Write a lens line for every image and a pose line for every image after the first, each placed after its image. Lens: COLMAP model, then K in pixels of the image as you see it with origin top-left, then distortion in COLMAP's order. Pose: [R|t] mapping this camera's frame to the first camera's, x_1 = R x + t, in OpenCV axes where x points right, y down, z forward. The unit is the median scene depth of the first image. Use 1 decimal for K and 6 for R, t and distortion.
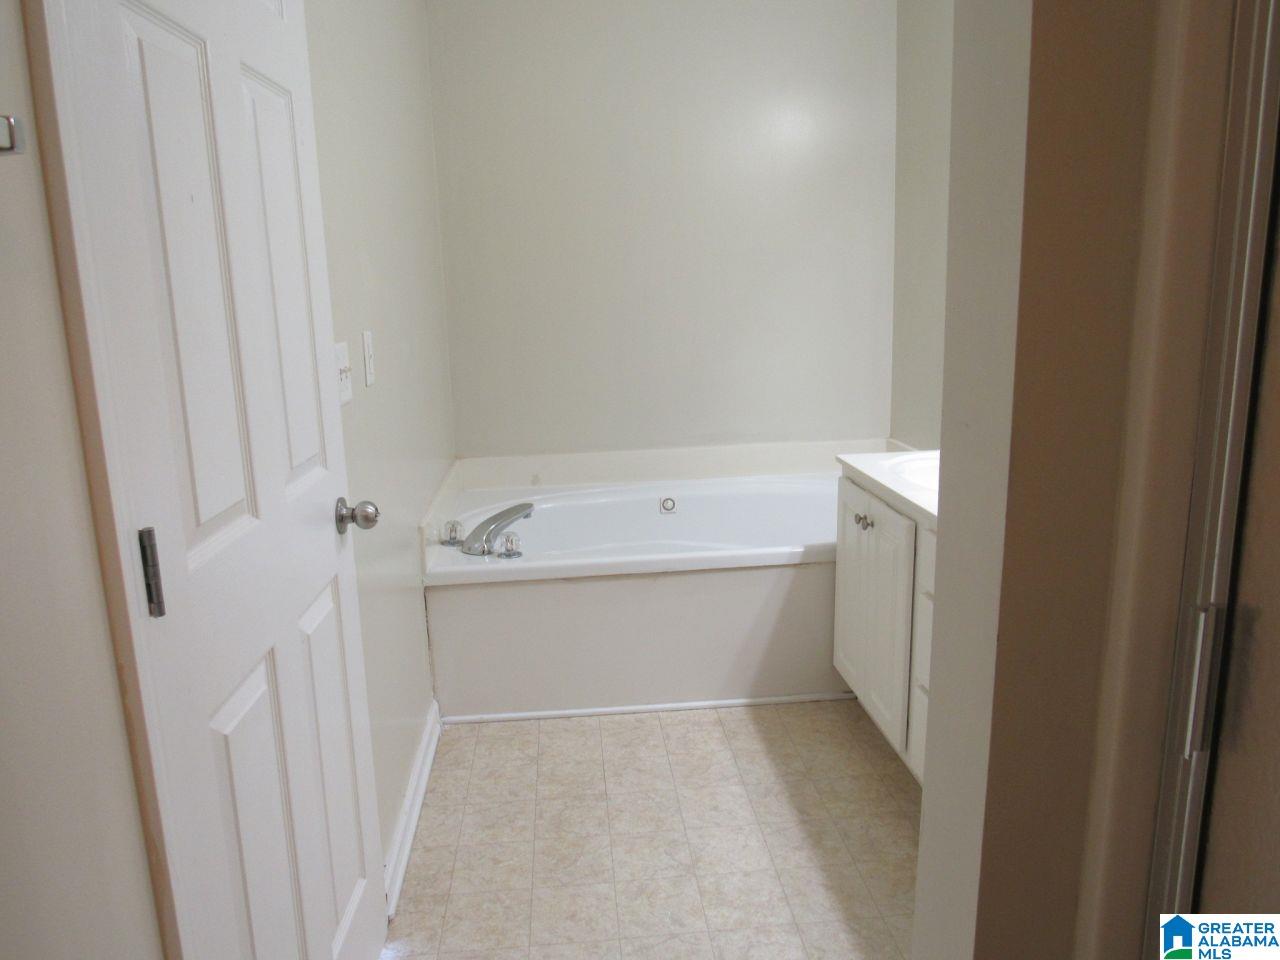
lens RADIAL K [[917.8, 0, 646.2], [0, 917.8, 487.8], [0, 0, 1]] dist [-0.027229, 0.023024]
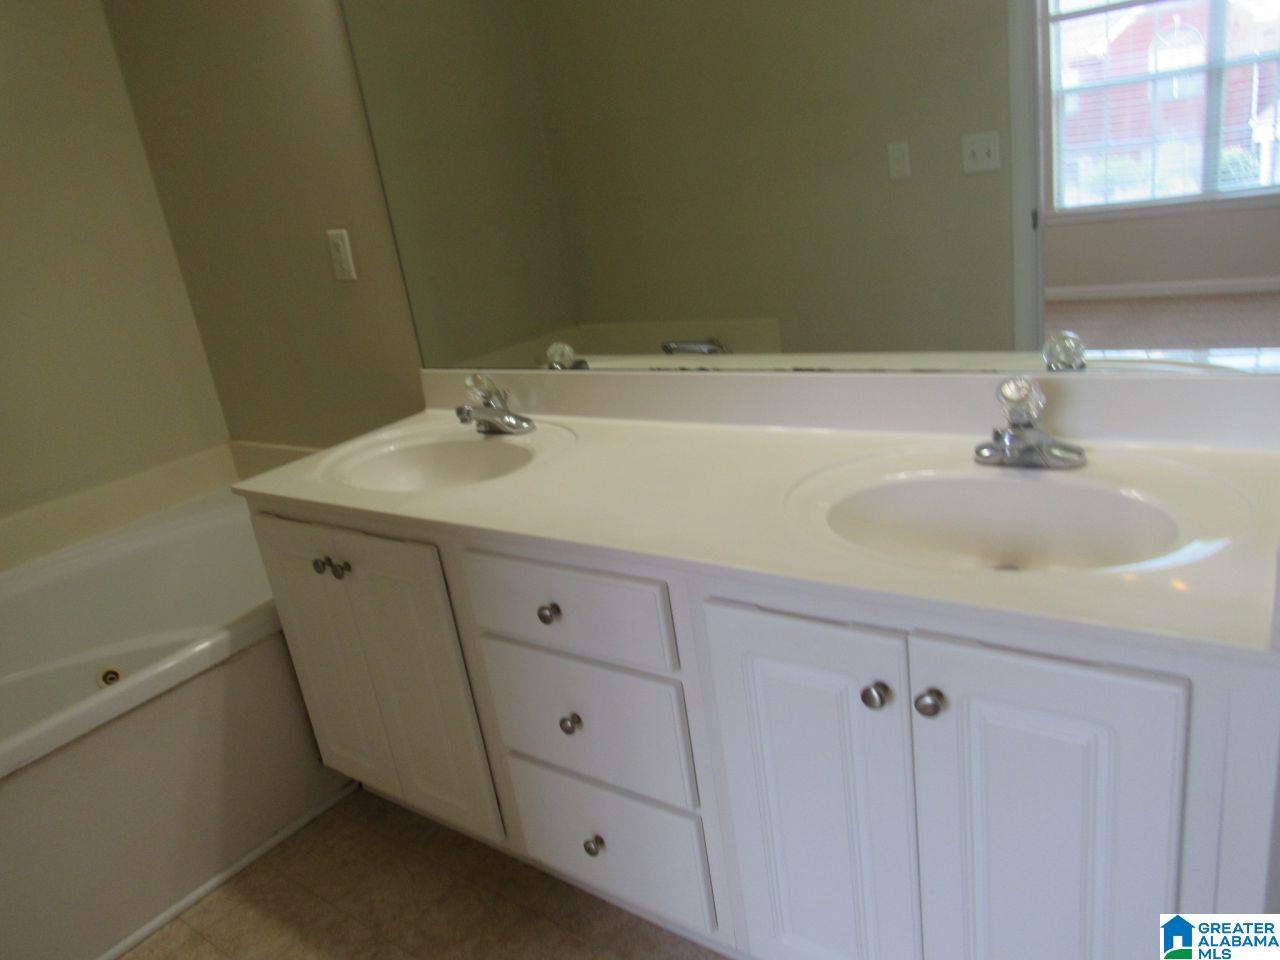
lens RADIAL K [[917.8, 0, 634.9], [0, 917.8, 479.2], [0, 0, 1]] dist [-0.027229, 0.023024]
pose [[0.669636, -0.308498, 0.675586, -0.048337], [0.285373, 0.946695, 0.149437, -0.056722], [-0.685675, 0.092726, 0.721978, 0.307181]]
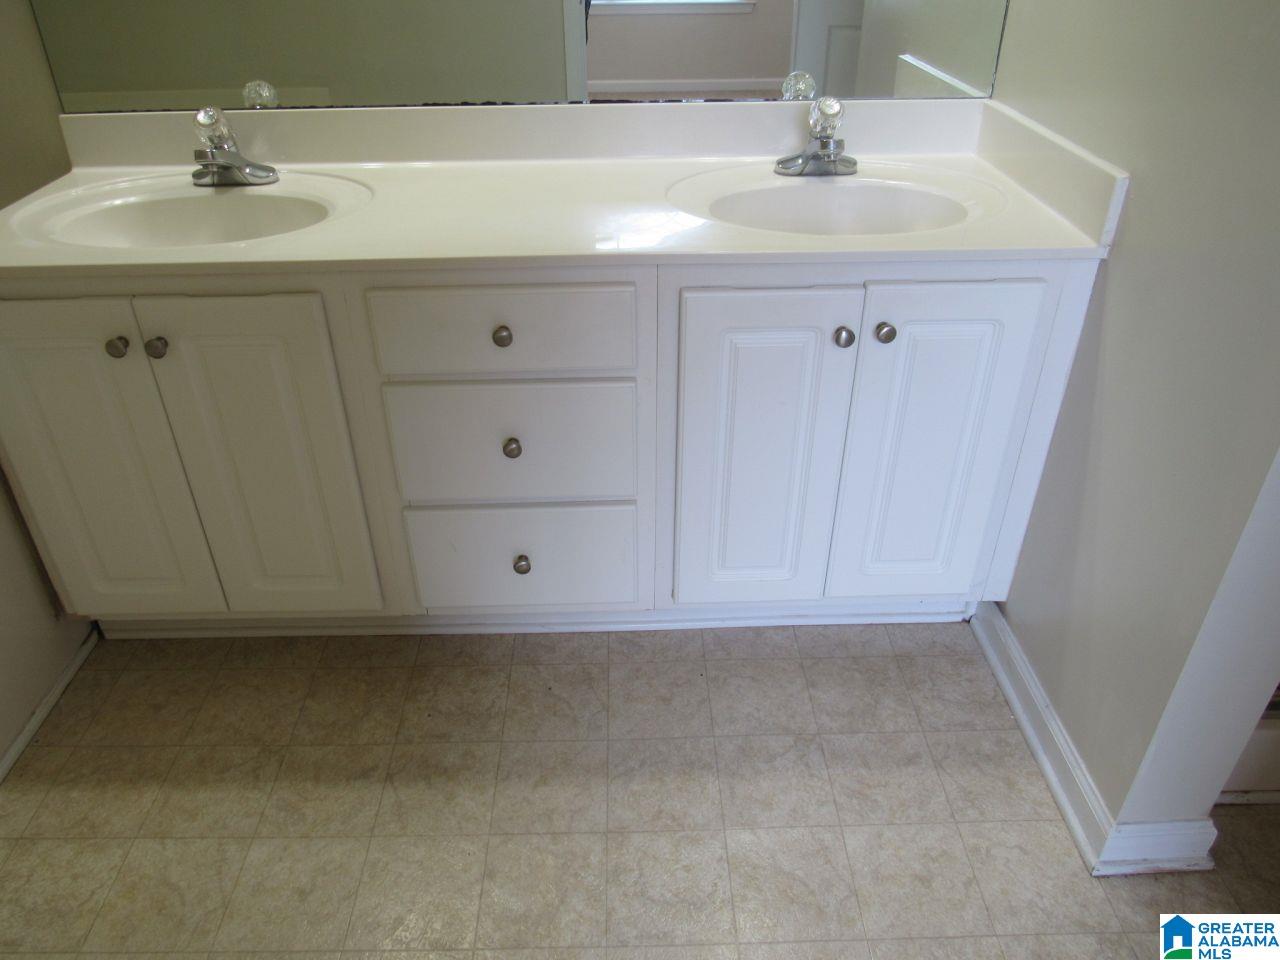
lens RADIAL K [[917.8, 0, 633.9], [0, 917.8, 475.8], [0, 0, 1]] dist [-0.027229, 0.023024]
pose [[0.078032, -0.517784, 0.851945, -0.223000], [0.219505, 0.842503, 0.491941, -0.091452], [-0.972486, 0.148619, 0.179398, 0.558723]]
